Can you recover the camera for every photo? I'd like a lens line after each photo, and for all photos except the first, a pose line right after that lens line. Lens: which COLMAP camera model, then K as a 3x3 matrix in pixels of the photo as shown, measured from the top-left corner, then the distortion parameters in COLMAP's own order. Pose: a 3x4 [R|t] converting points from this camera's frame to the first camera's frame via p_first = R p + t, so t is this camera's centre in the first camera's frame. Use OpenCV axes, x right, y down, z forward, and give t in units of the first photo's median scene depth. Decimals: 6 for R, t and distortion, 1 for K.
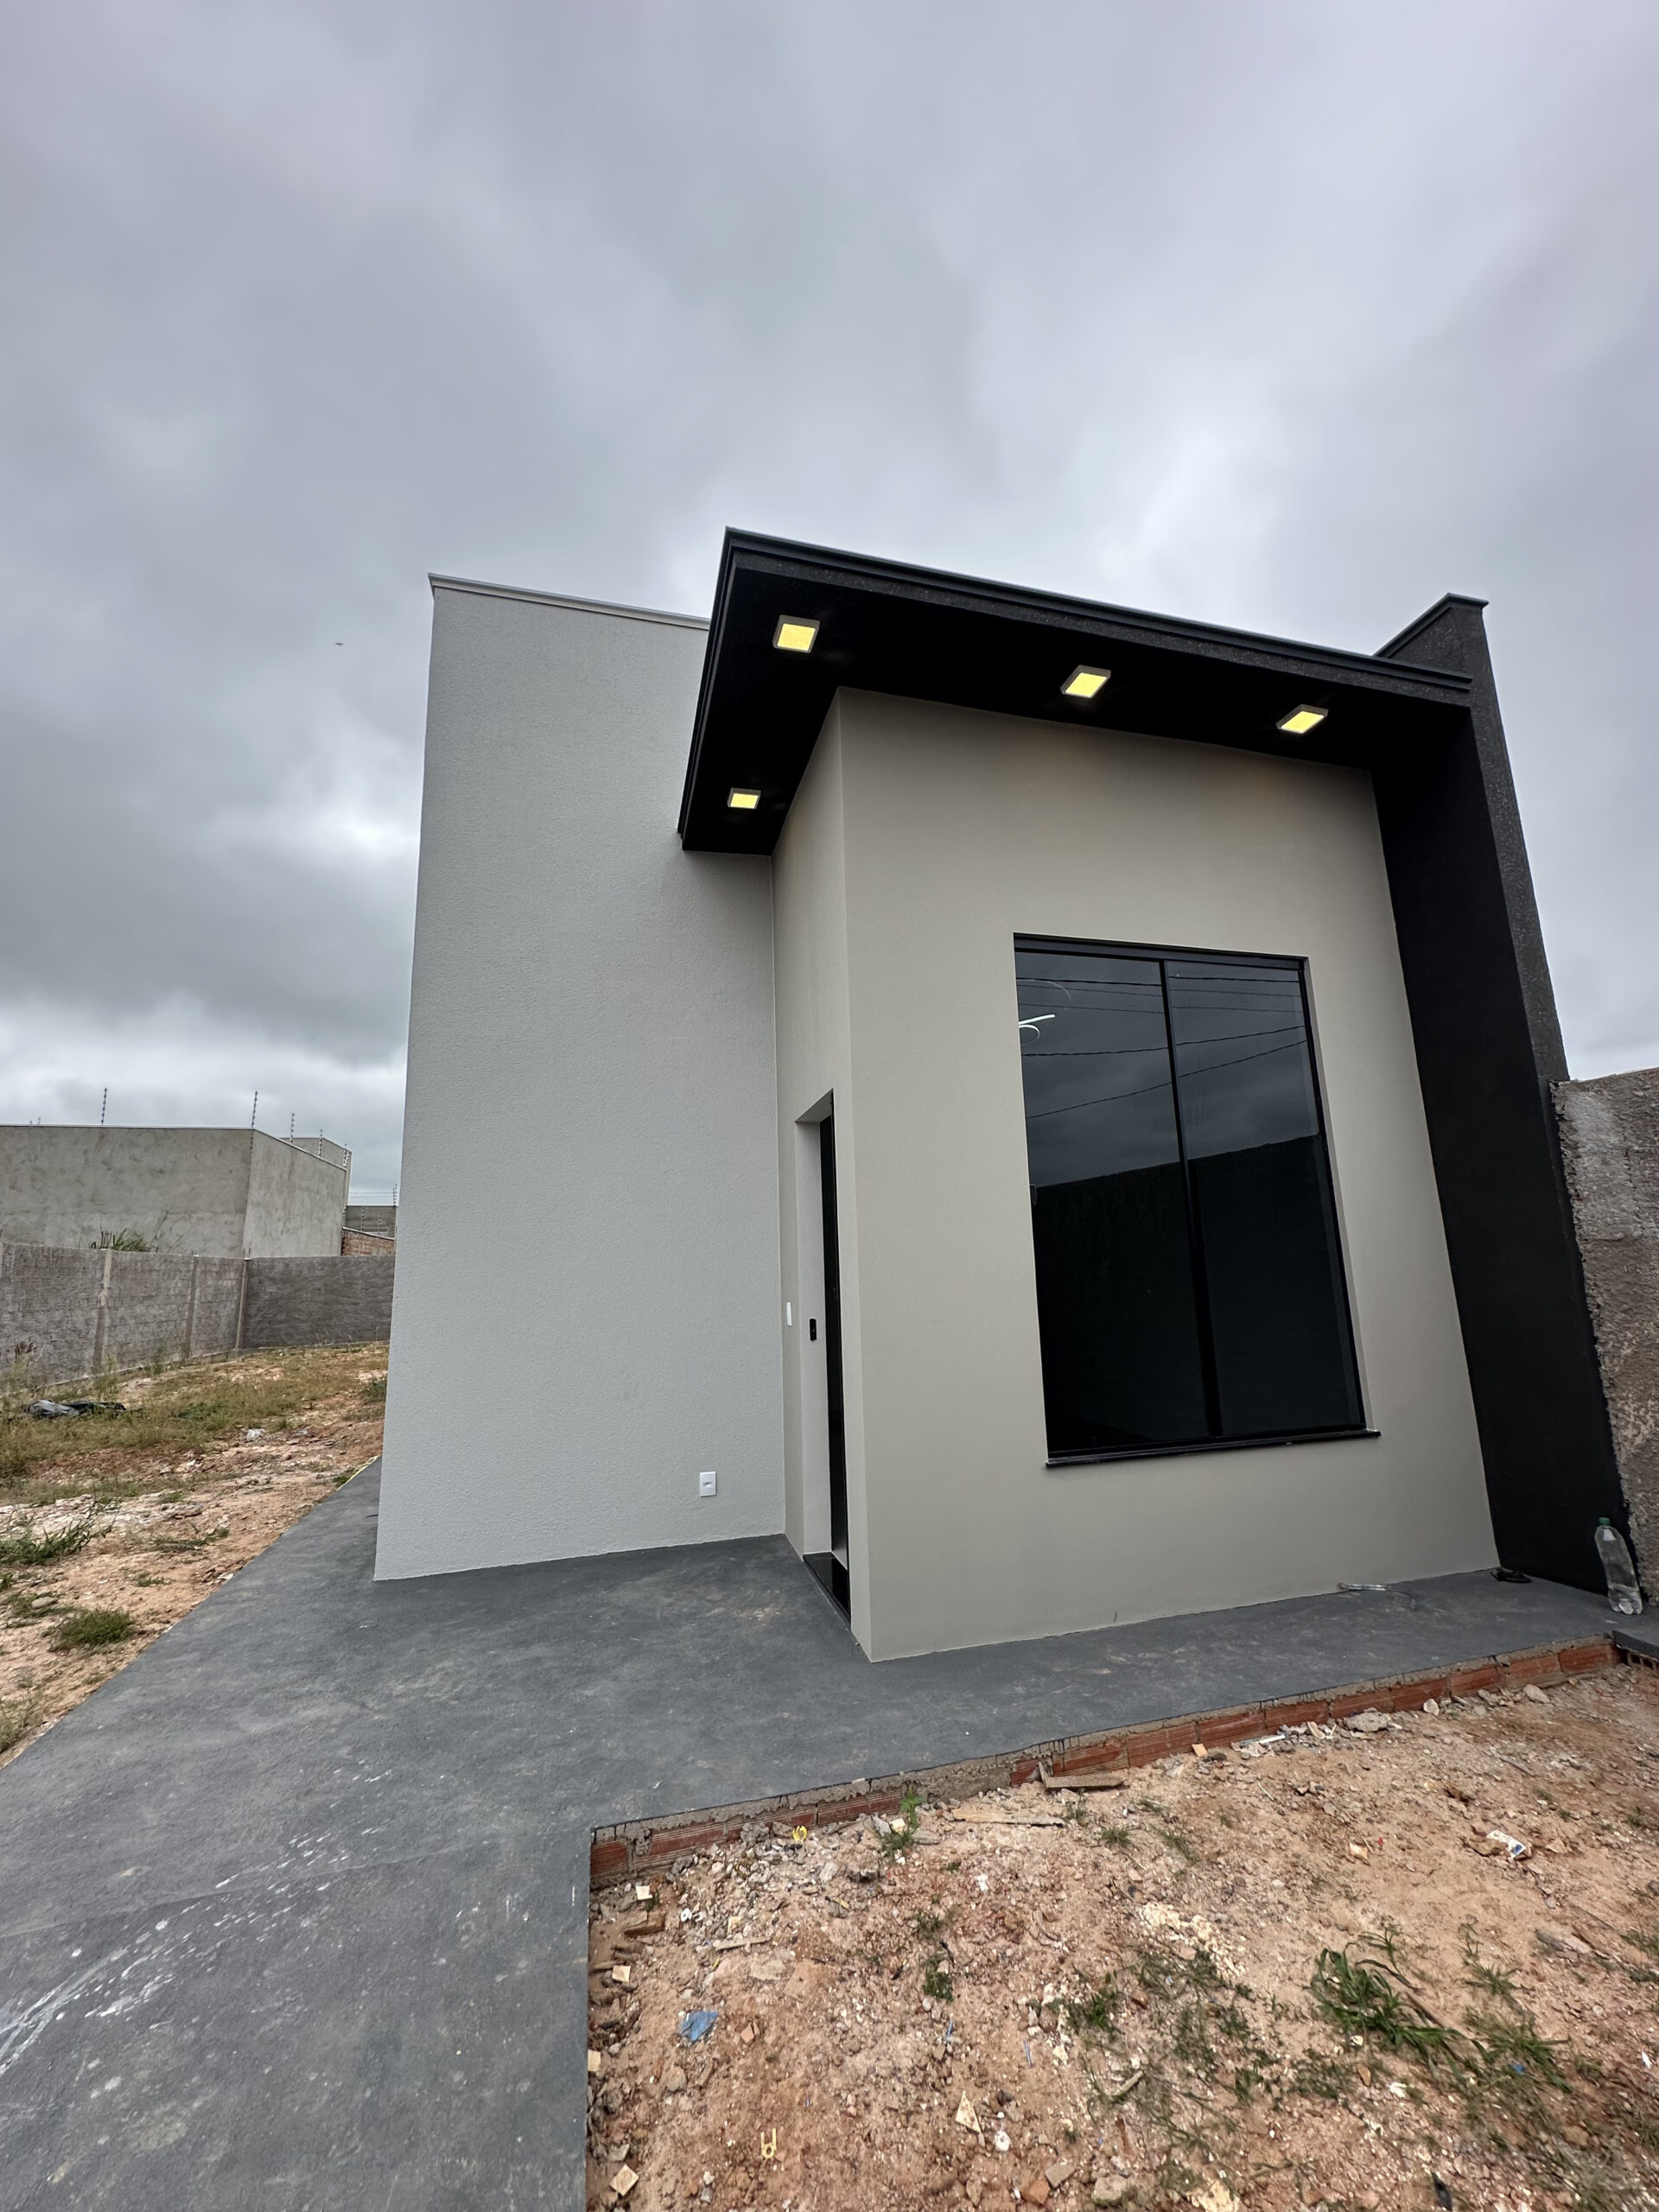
lens RADIAL K [[876.0, 0, 828.9], [0, 876.0, 1106.8], [0, 0, 1]] dist [-0.002629, 0.000671]
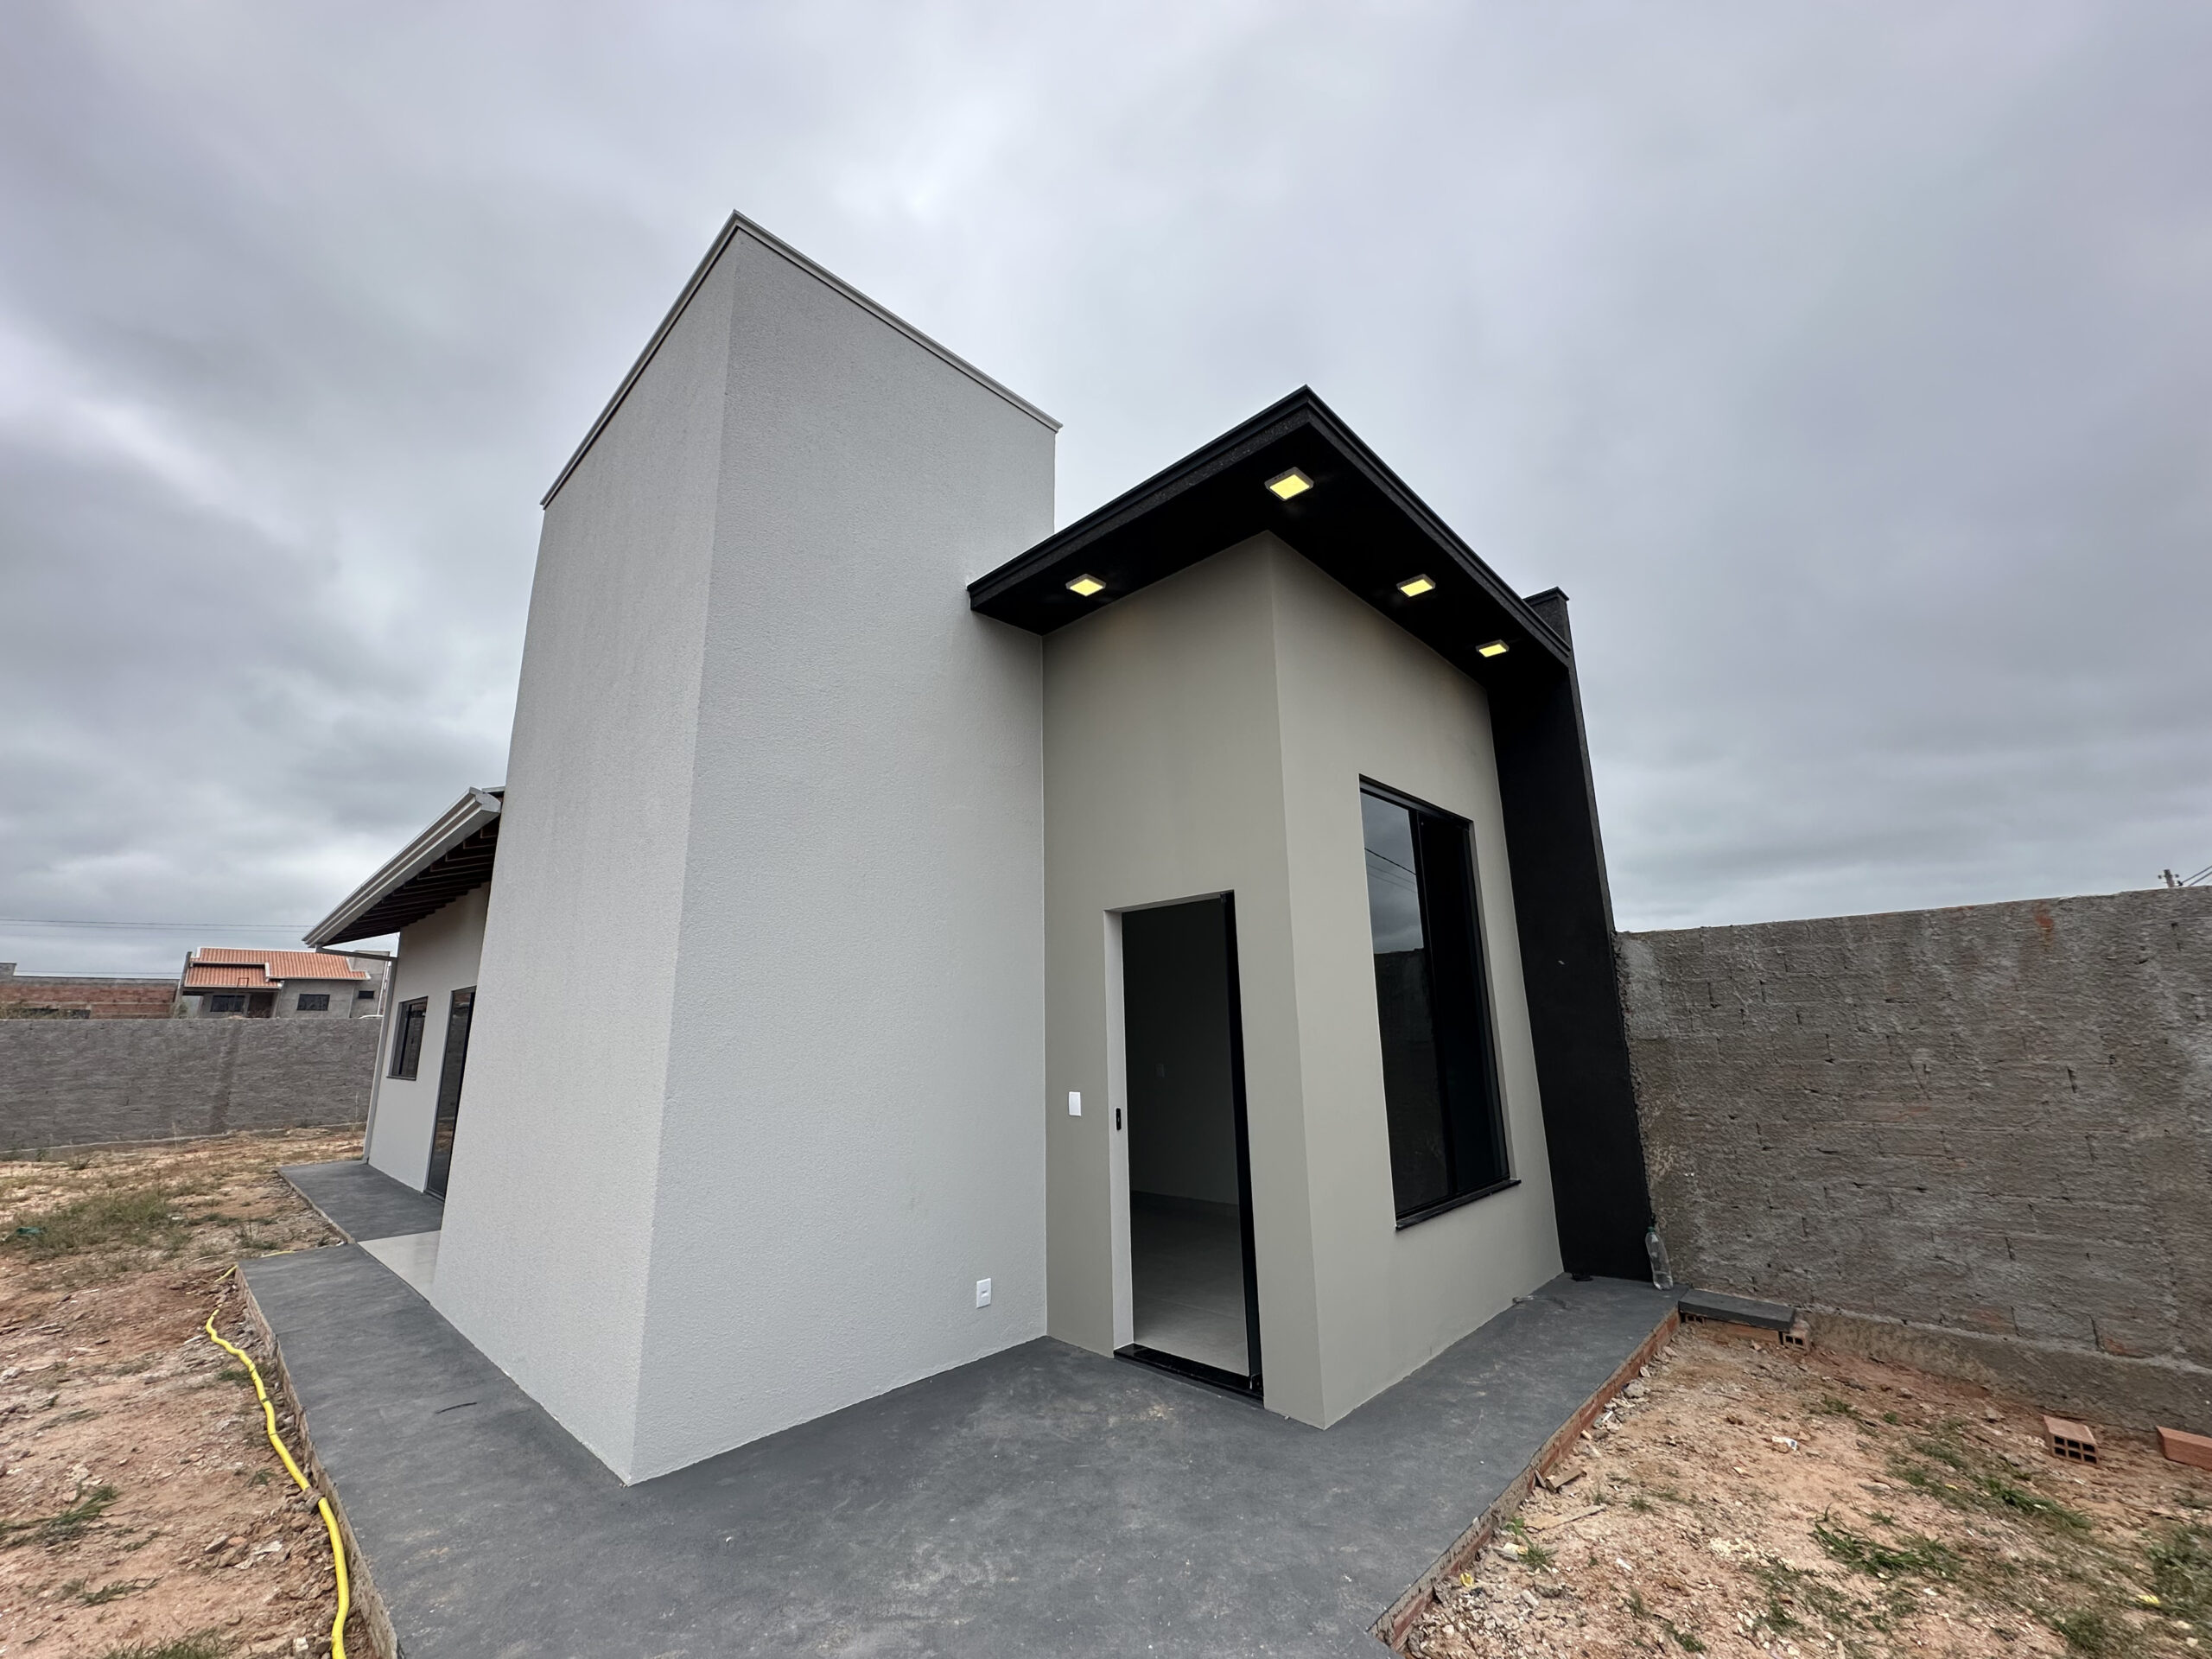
lens RADIAL K [[876.0, 0, 1108.7], [0, 876.0, 832.5], [0, 0, 1]] dist [-0.002629, 0.000671]
pose [[0.852802, 0.126747, 0.506621, -0.773122], [-0.100113, 0.991786, -0.079605, 0.011034], [-0.512549, 0.017168, 0.858486, 0.178178]]
